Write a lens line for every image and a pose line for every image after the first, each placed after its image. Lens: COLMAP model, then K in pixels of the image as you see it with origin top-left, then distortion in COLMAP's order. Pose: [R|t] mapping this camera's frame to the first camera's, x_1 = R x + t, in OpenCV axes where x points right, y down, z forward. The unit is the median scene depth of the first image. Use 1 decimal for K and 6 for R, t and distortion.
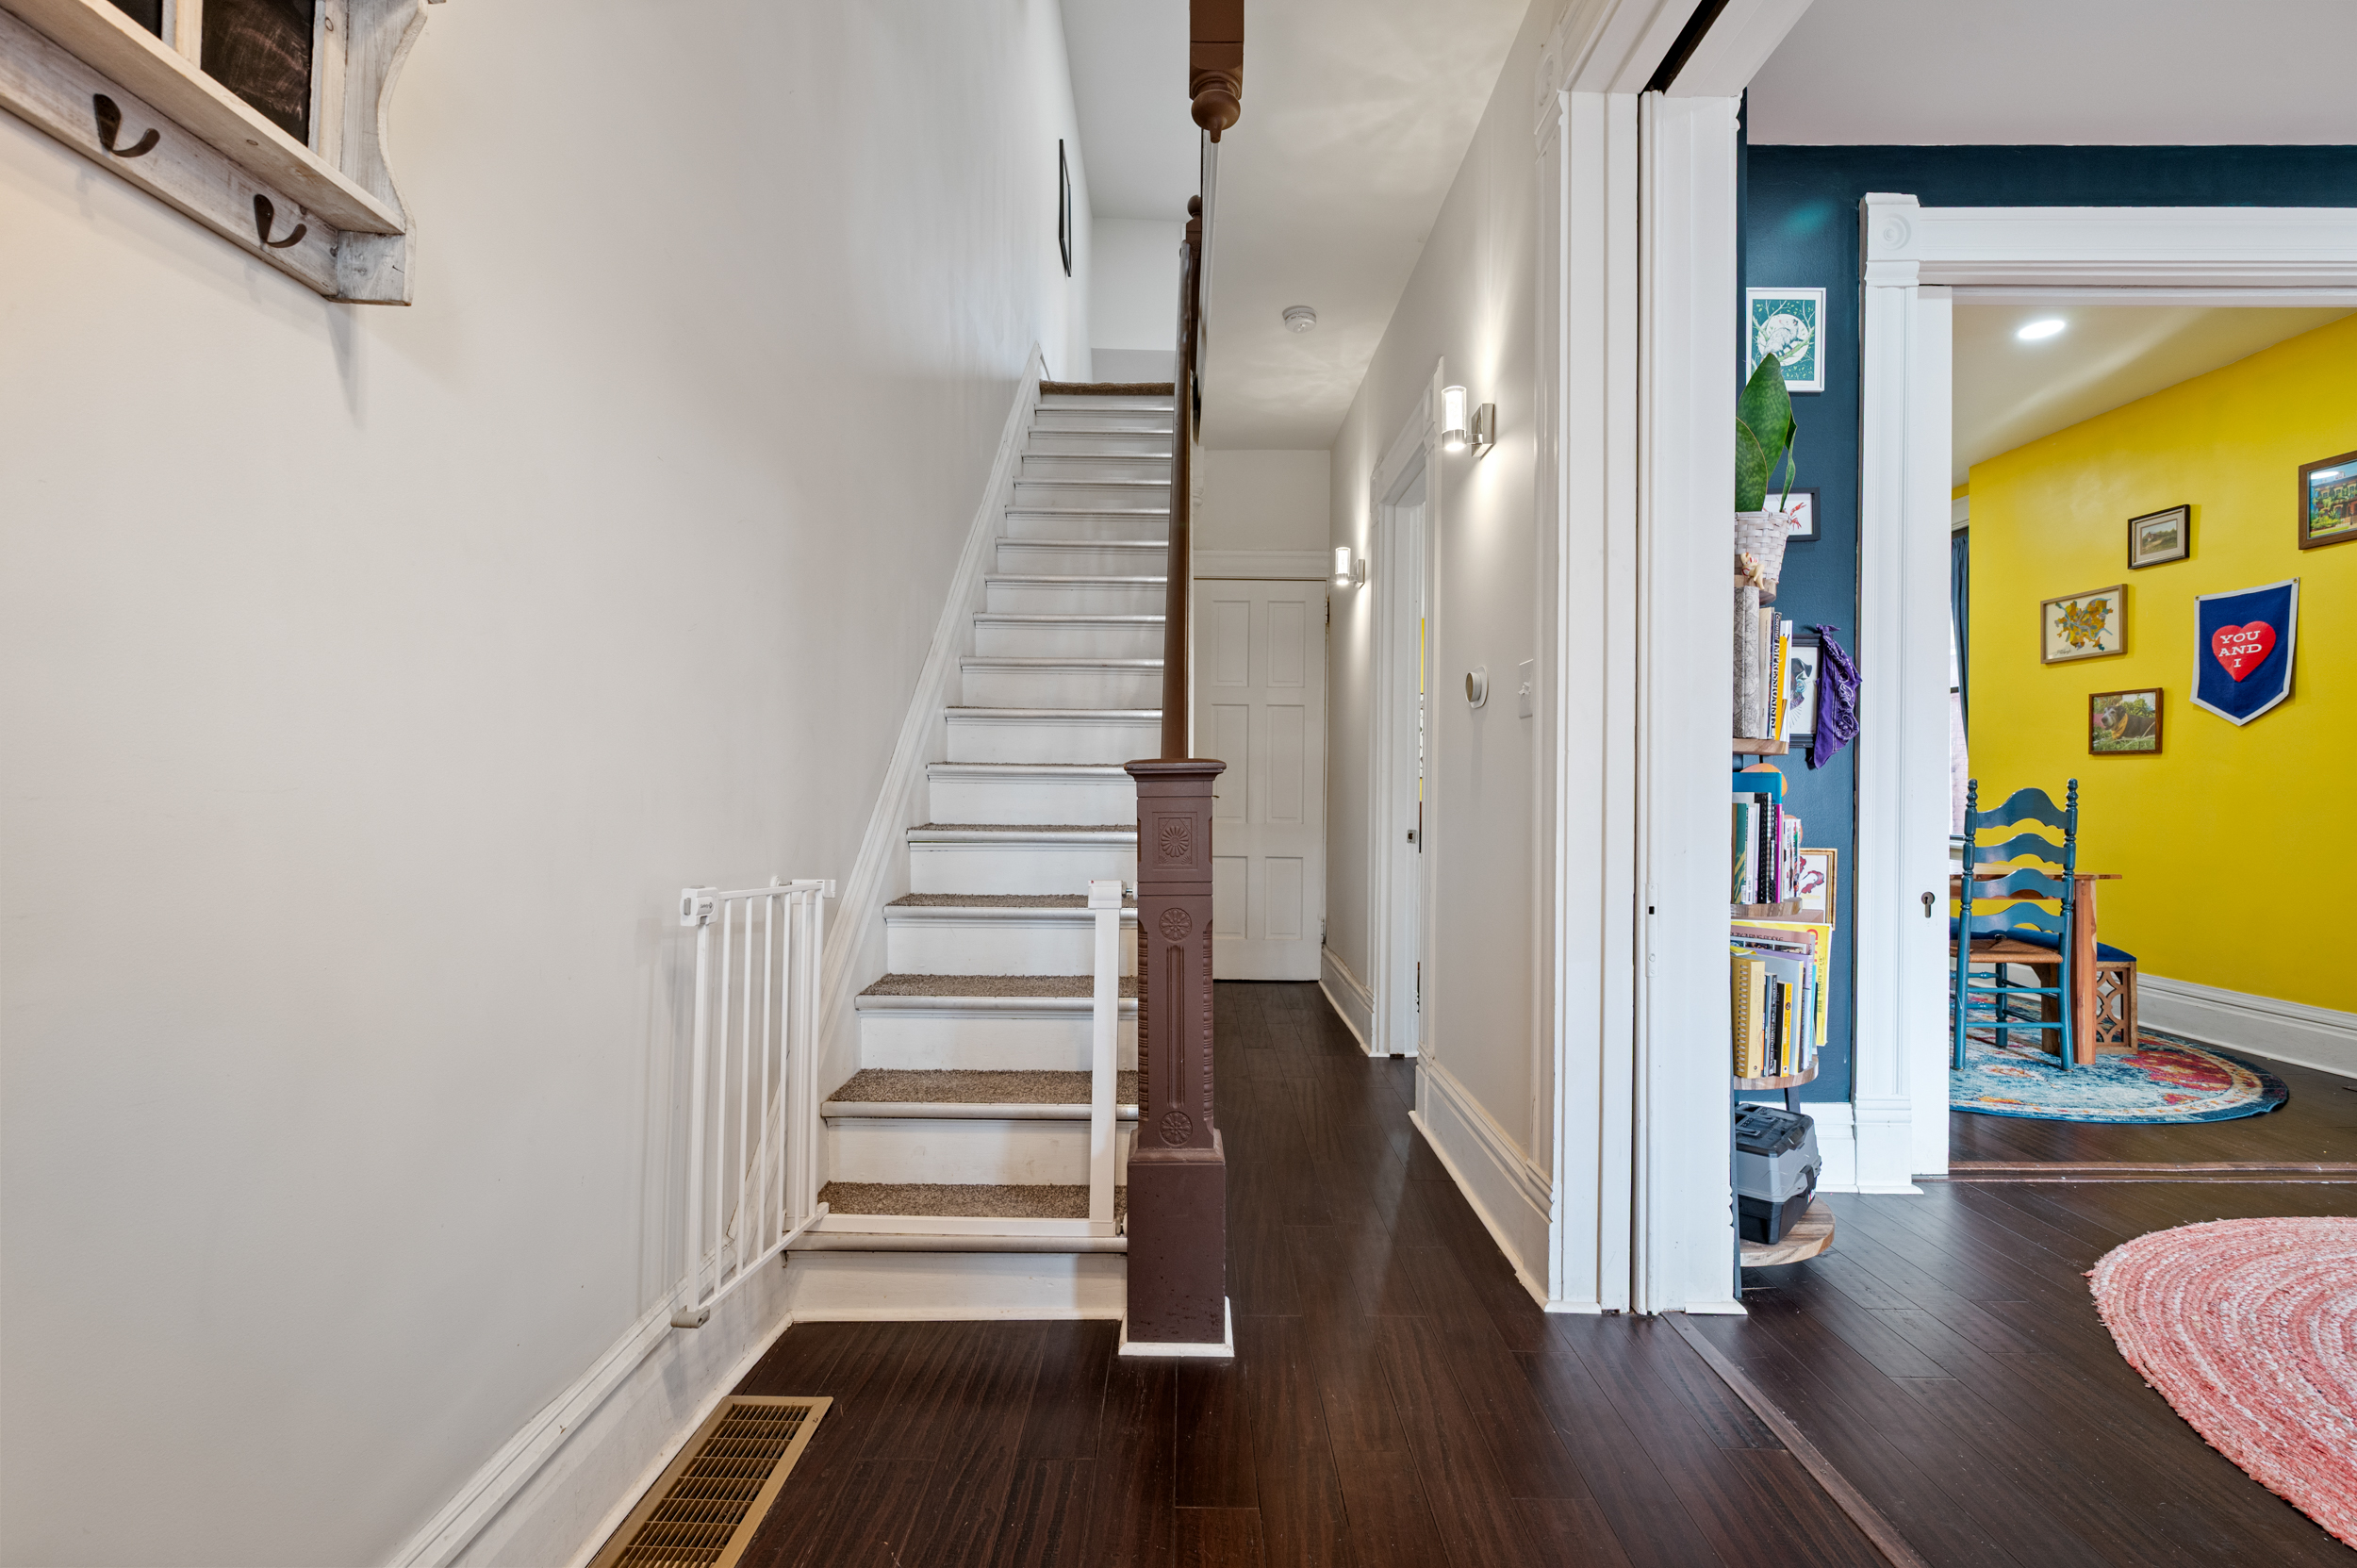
lens RADIAL K [[1043.5, 0, 1182.0], [0, 1043.5, 785.7], [0, 0, 1]] dist [-0.000663, 0.000096]
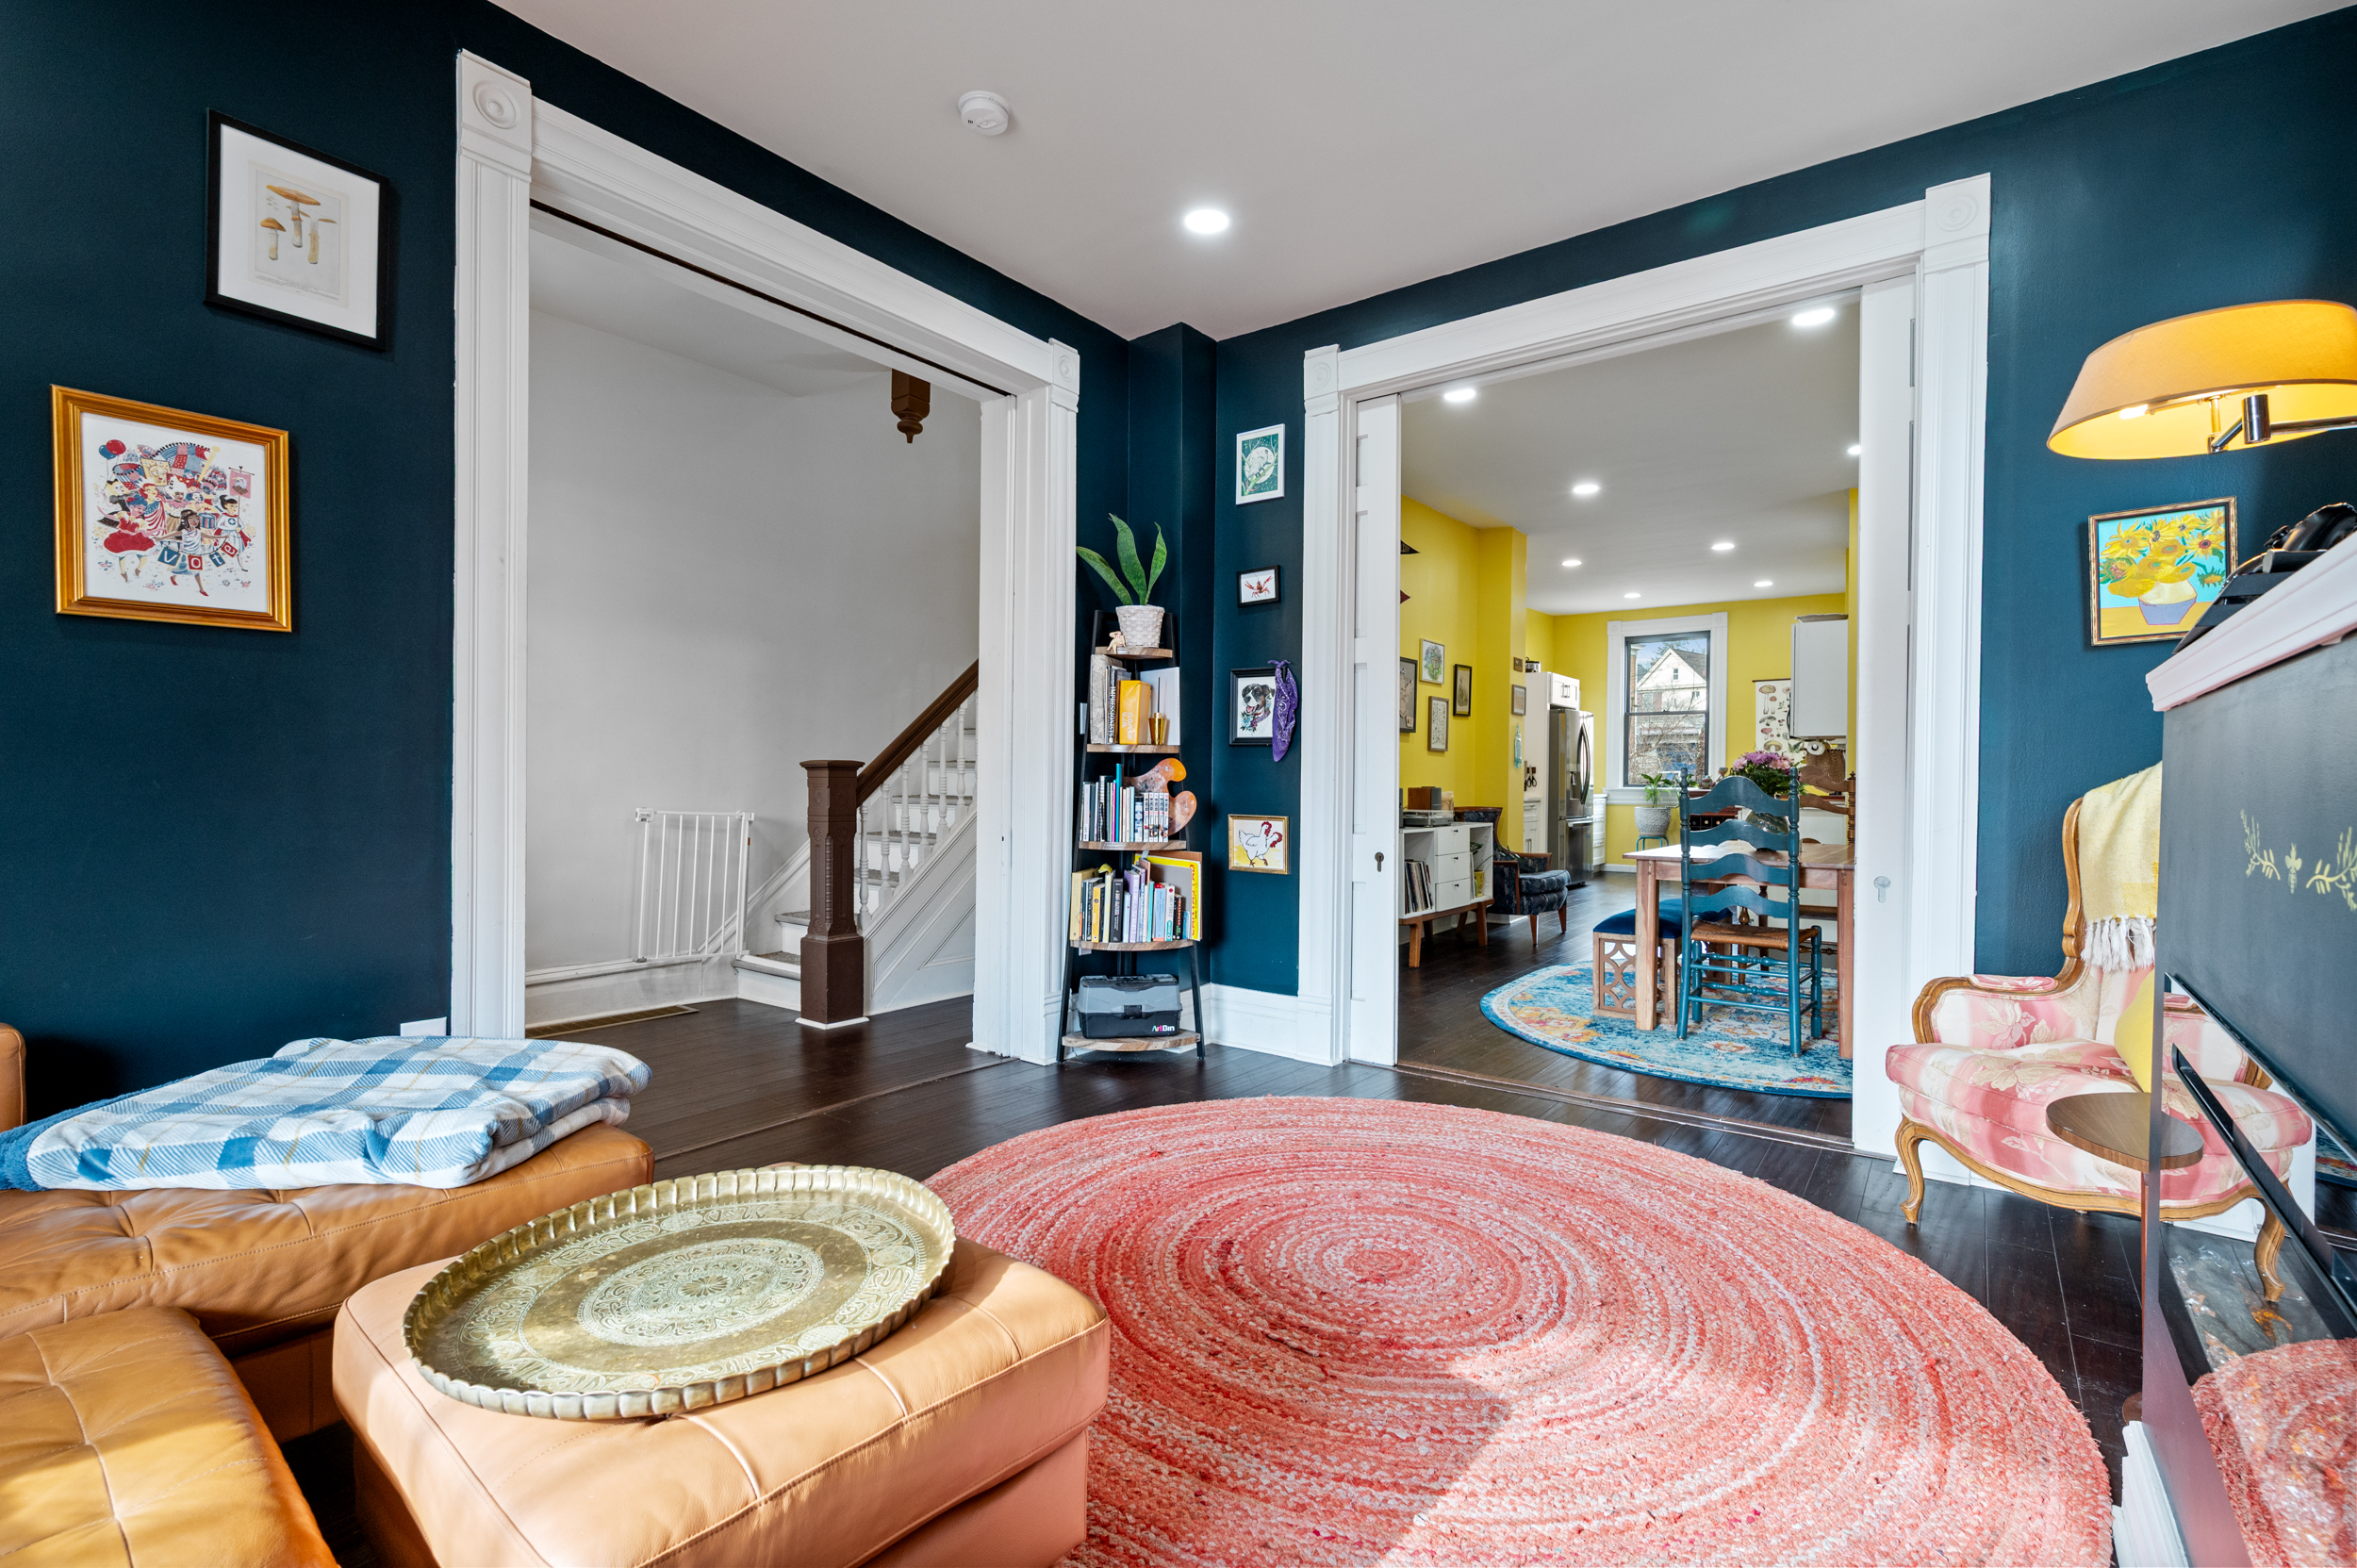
lens RADIAL K [[1043.5, 0, 1188.6], [0, 1043.5, 783.2], [0, 0, 1]] dist [-0.000663, 0.000096]
pose [[0.806952, 0.004611, -0.590599, 0.866673], [-0.003230, 0.999989, 0.003395, 0.006570], [0.590609, -0.000832, 0.806958, -0.146149]]
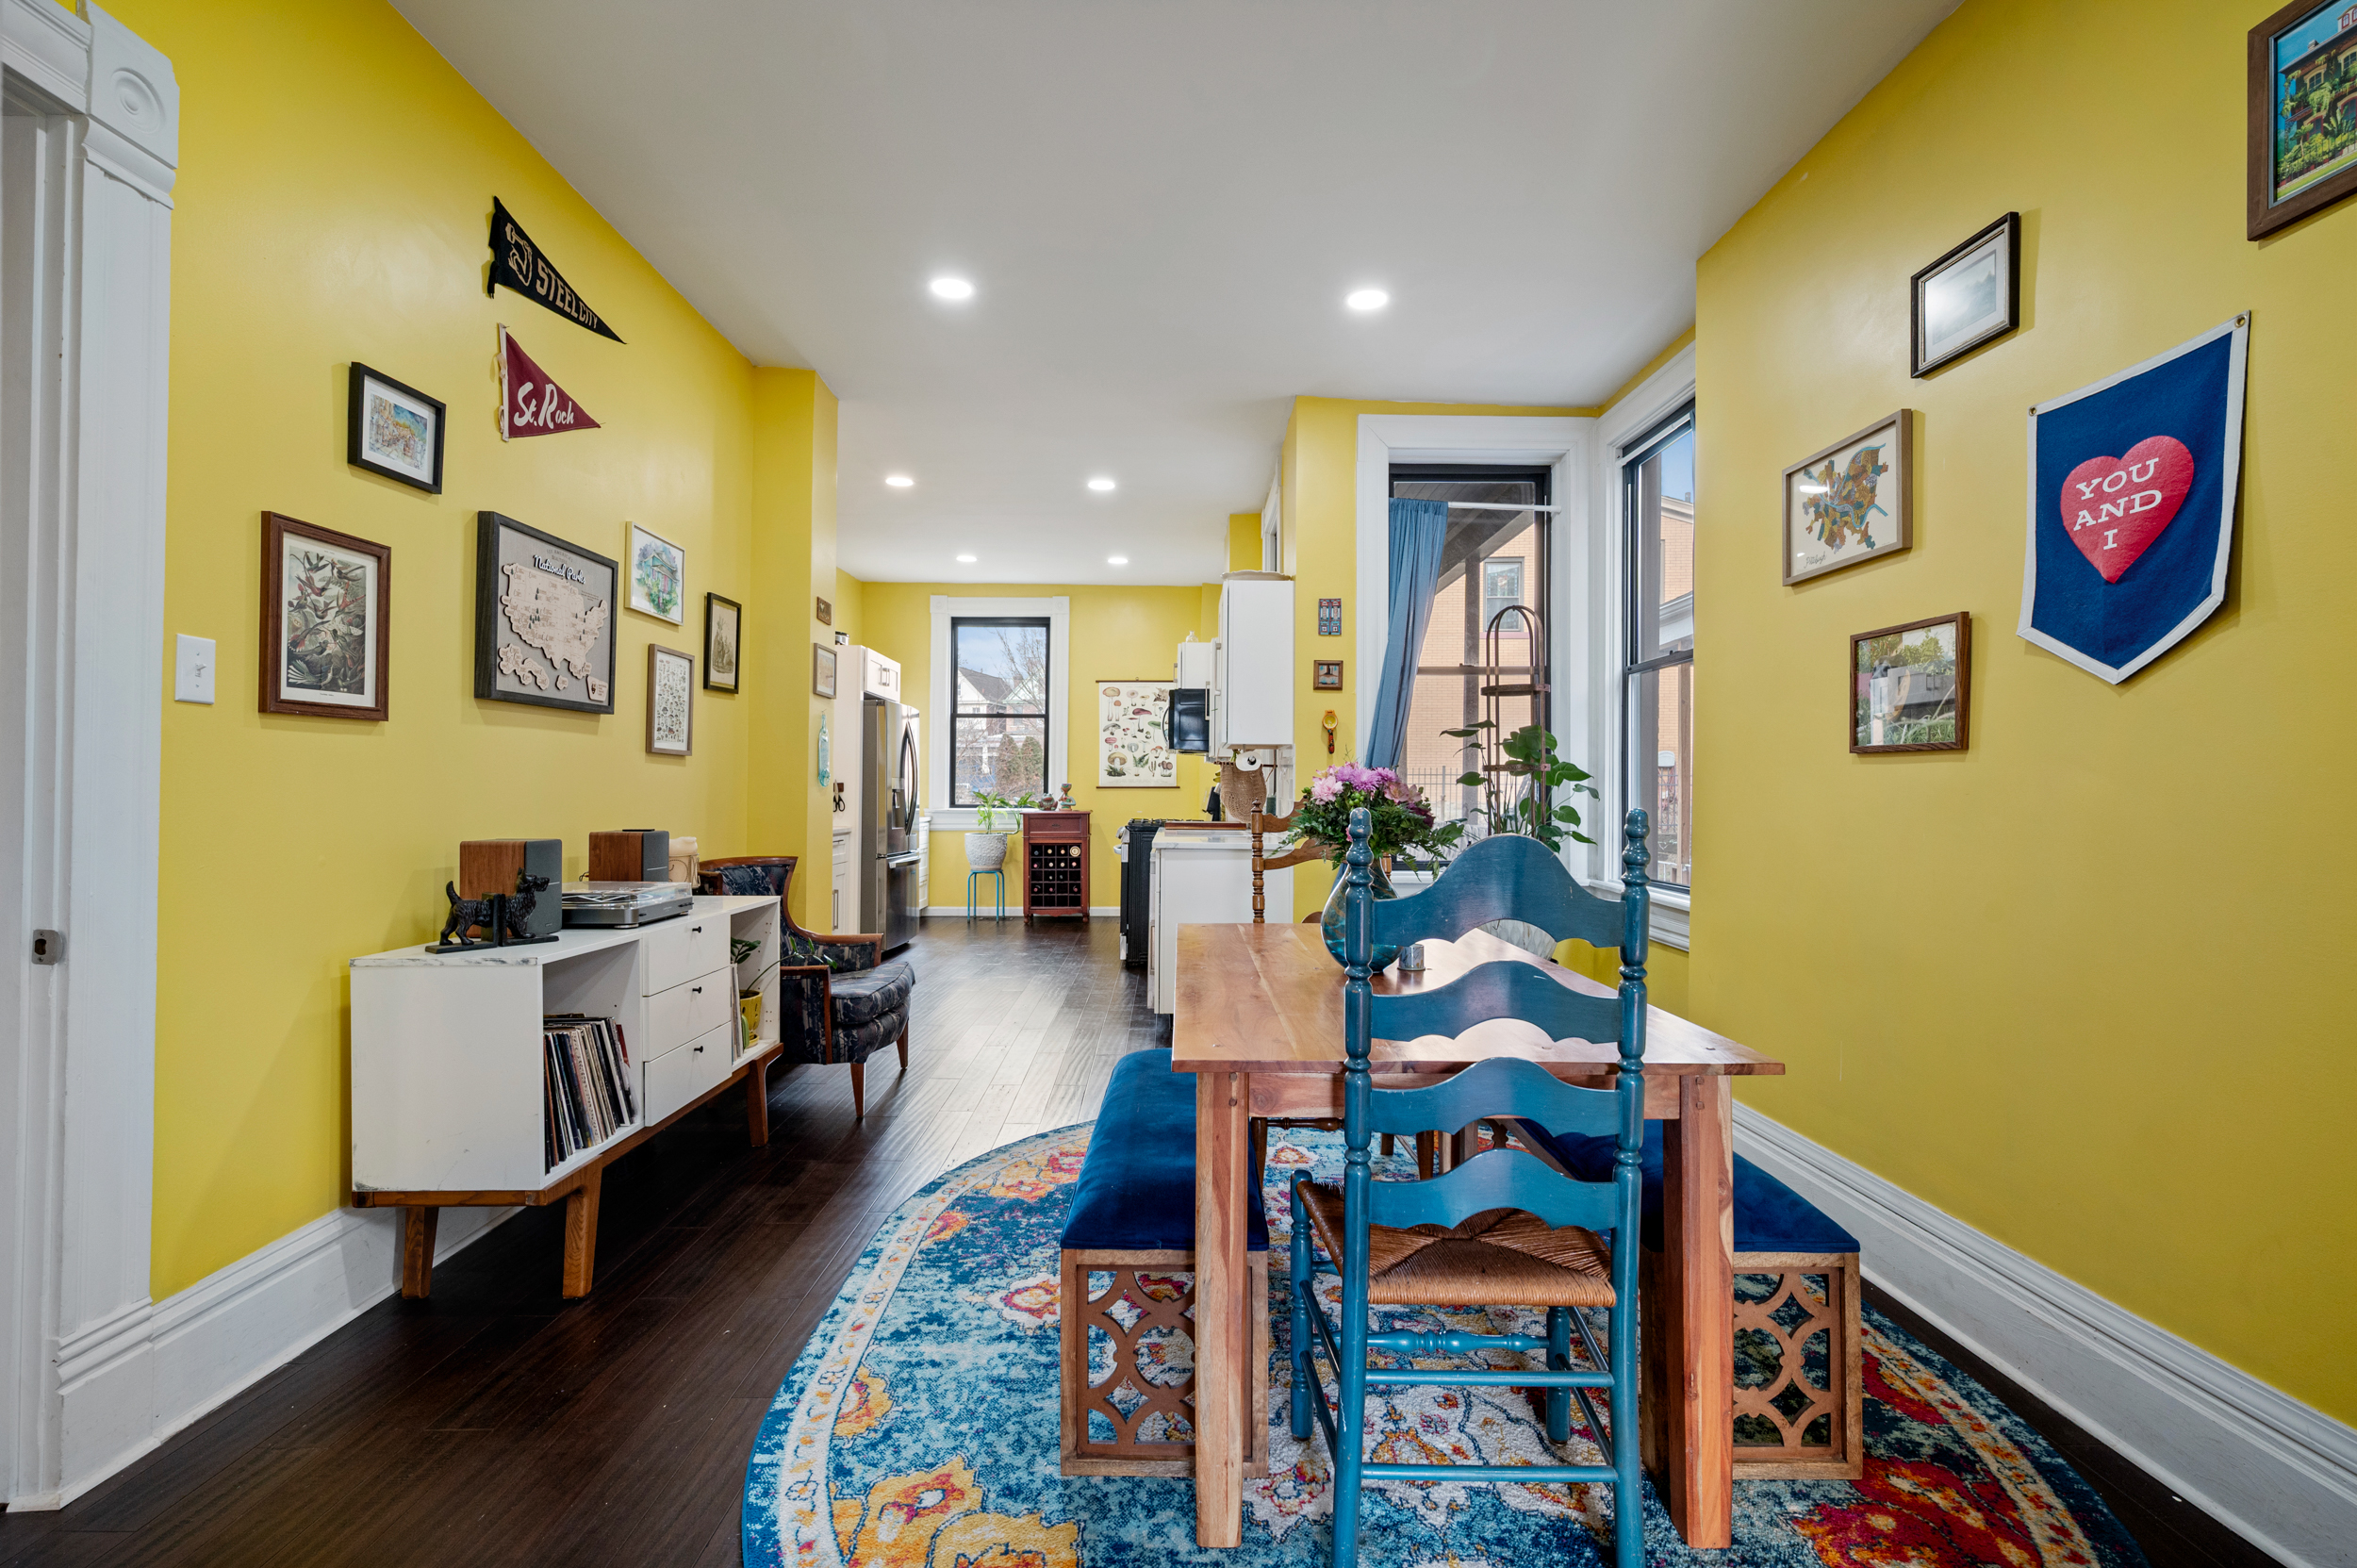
lens RADIAL K [[1043.5, 0, 1173.0], [0, 1043.5, 787.8], [0, 0, 1]] dist [-0.000663, 0.000096]
pose [[0.999907, 0.003997, 0.013028, 0.608534], [-0.003946, 0.999985, -0.003903, -0.011058], [-0.013043, 0.003851, 0.999908, 0.563999]]
